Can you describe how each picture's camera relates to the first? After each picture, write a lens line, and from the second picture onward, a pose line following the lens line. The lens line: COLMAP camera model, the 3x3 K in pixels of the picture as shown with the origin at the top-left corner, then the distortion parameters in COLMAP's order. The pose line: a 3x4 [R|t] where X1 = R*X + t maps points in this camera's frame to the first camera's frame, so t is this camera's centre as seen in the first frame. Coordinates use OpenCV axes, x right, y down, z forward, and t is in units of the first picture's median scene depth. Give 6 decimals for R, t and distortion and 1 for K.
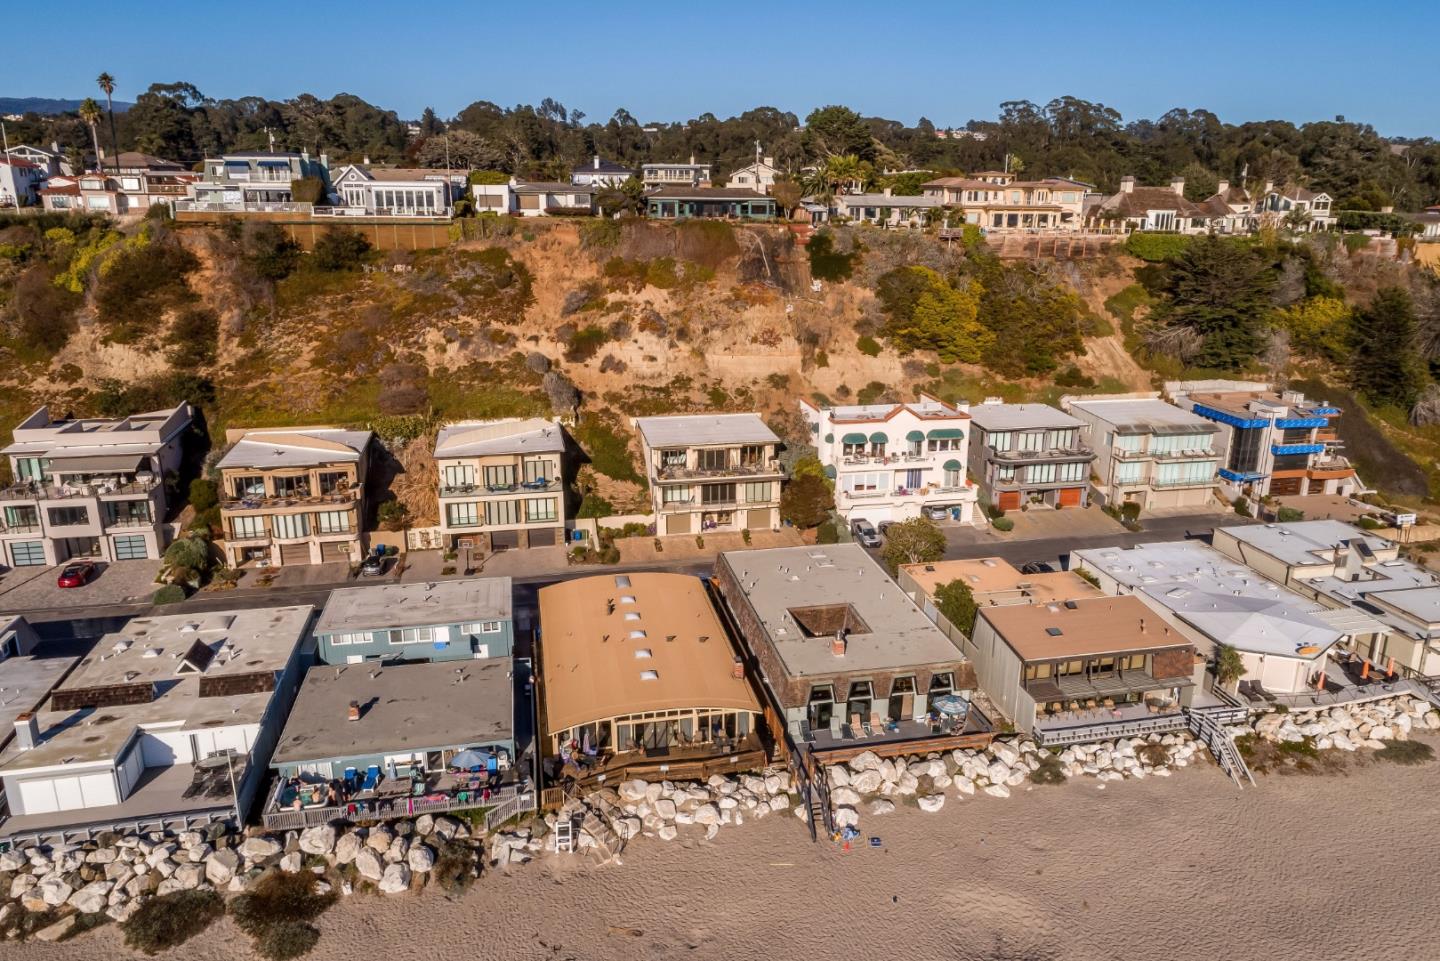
lens RADIAL K [[786.2, 0, 719.6], [0, 786.2, 479.1], [0, 0, 1]] dist [-0.002925, 0.000150]
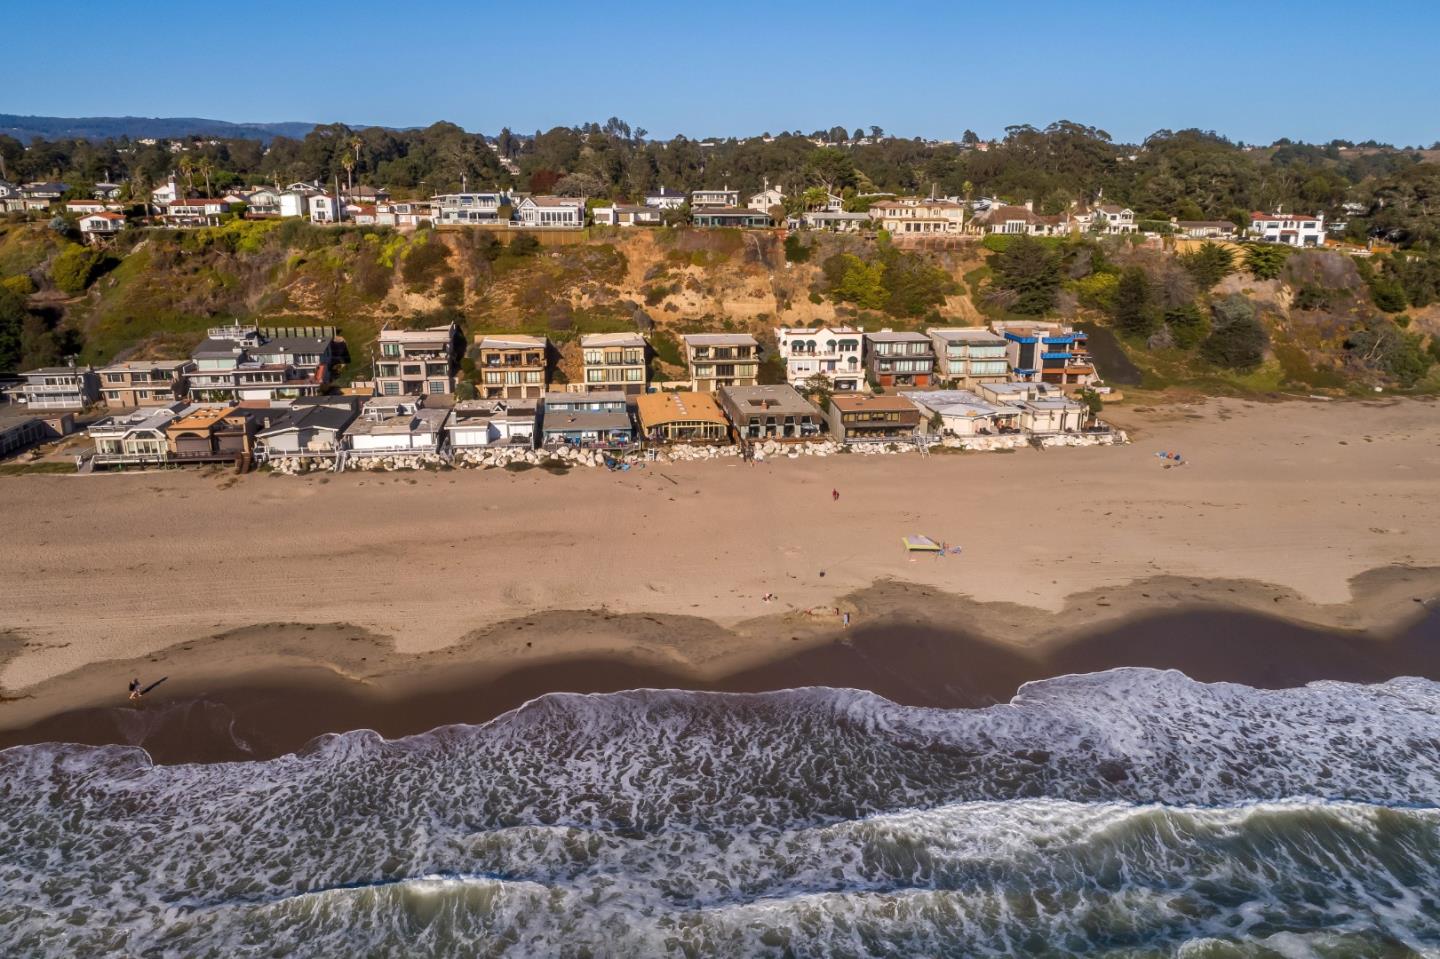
lens RADIAL K [[786.2, 0, 720.6], [0, 786.2, 480.7], [0, 0, 1]] dist [-0.002925, 0.000150]
pose [[0.997645, 0.016613, -0.066539, 0.107946], [-0.017183, 0.999820, -0.008000, 0.273257], [0.066395, 0.009125, 0.997752, -0.819147]]
